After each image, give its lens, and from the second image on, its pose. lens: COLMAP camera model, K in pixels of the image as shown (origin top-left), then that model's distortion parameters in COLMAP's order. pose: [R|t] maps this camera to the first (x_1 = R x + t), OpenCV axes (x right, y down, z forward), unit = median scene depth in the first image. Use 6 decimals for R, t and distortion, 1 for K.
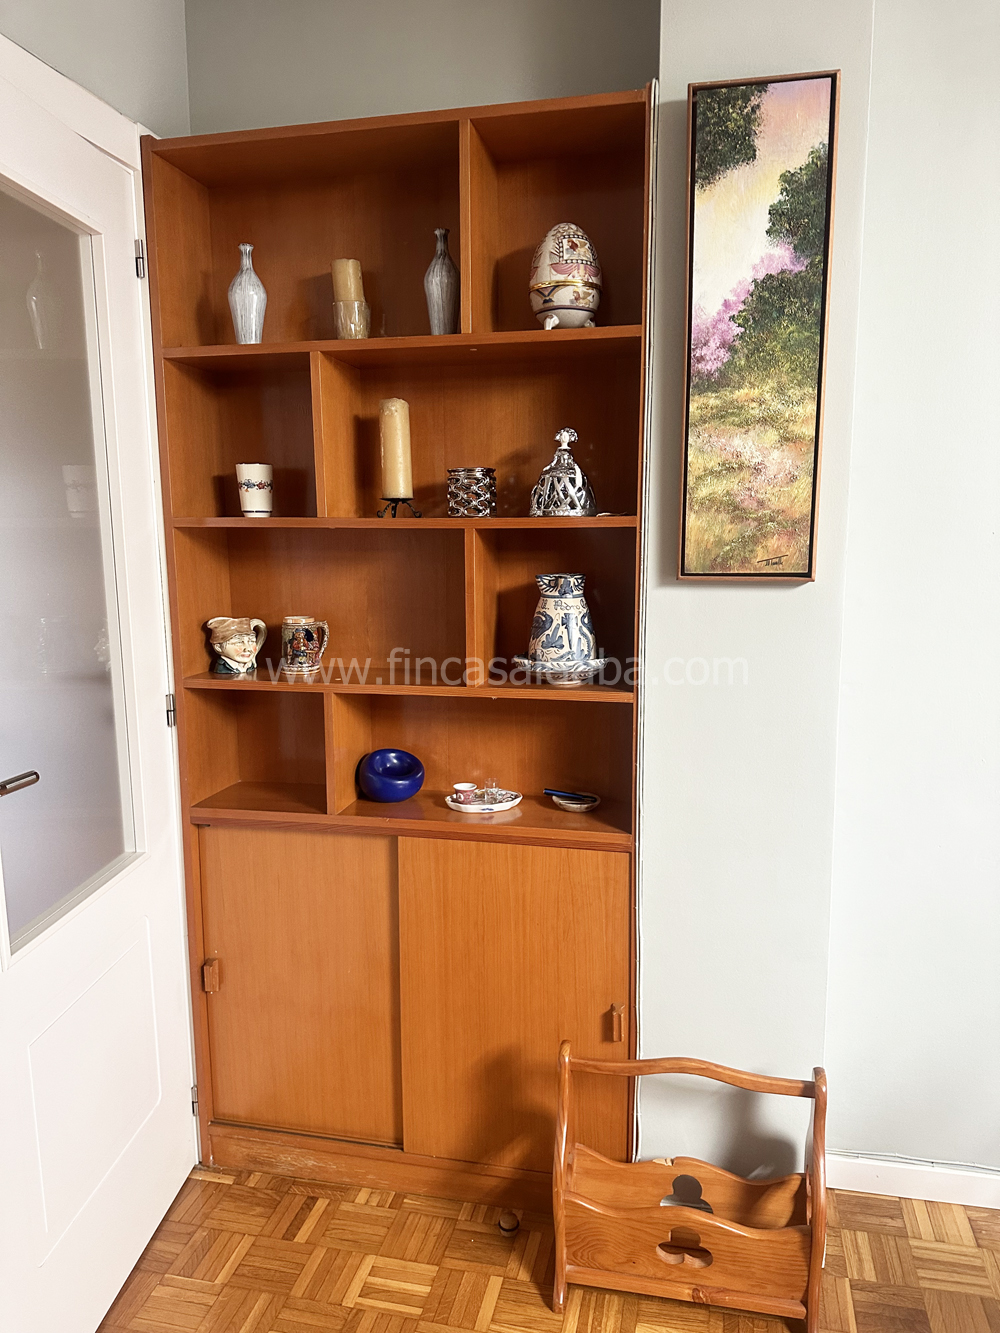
lens RADIAL K [[945.9, 0, 497.0], [0, 945.9, 675.9], [0, 0, 1]] dist [0.063294, -0.075764]
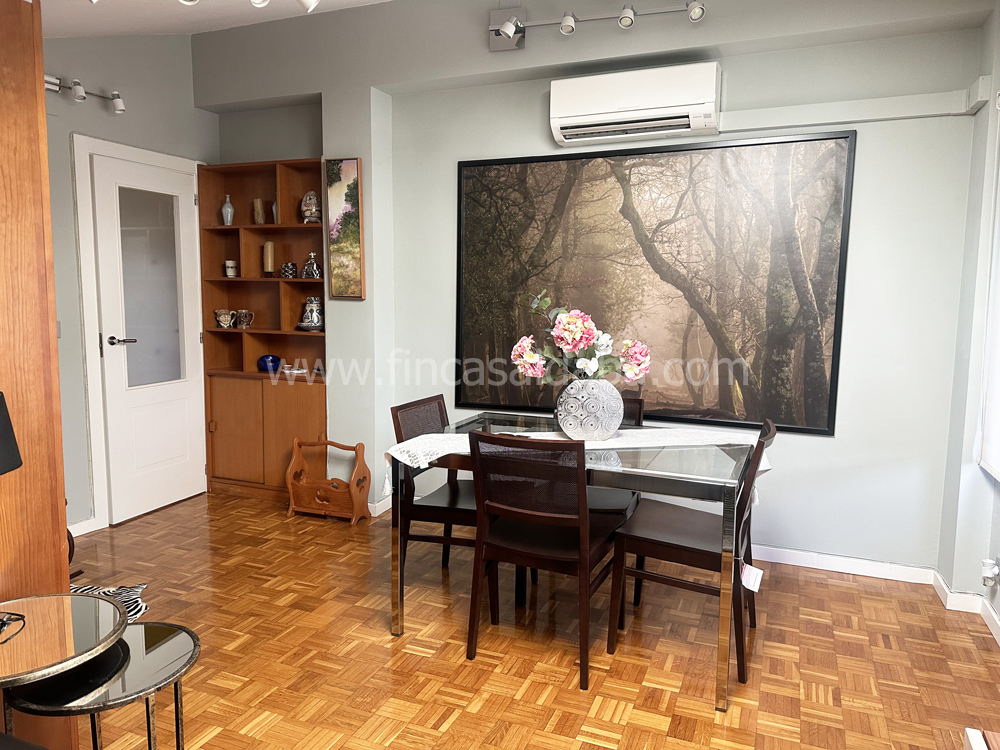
lens RADIAL K [[709.6, 0, 500.9], [0, 709.6, 376.0], [0, 0, 1]] dist [0.063294, -0.075764]
pose [[0.985829, 0.040935, -0.162685, 1.174002], [-0.047546, 0.998185, -0.036957, 0.231969], [0.160877, 0.044168, 0.985986, -1.341262]]
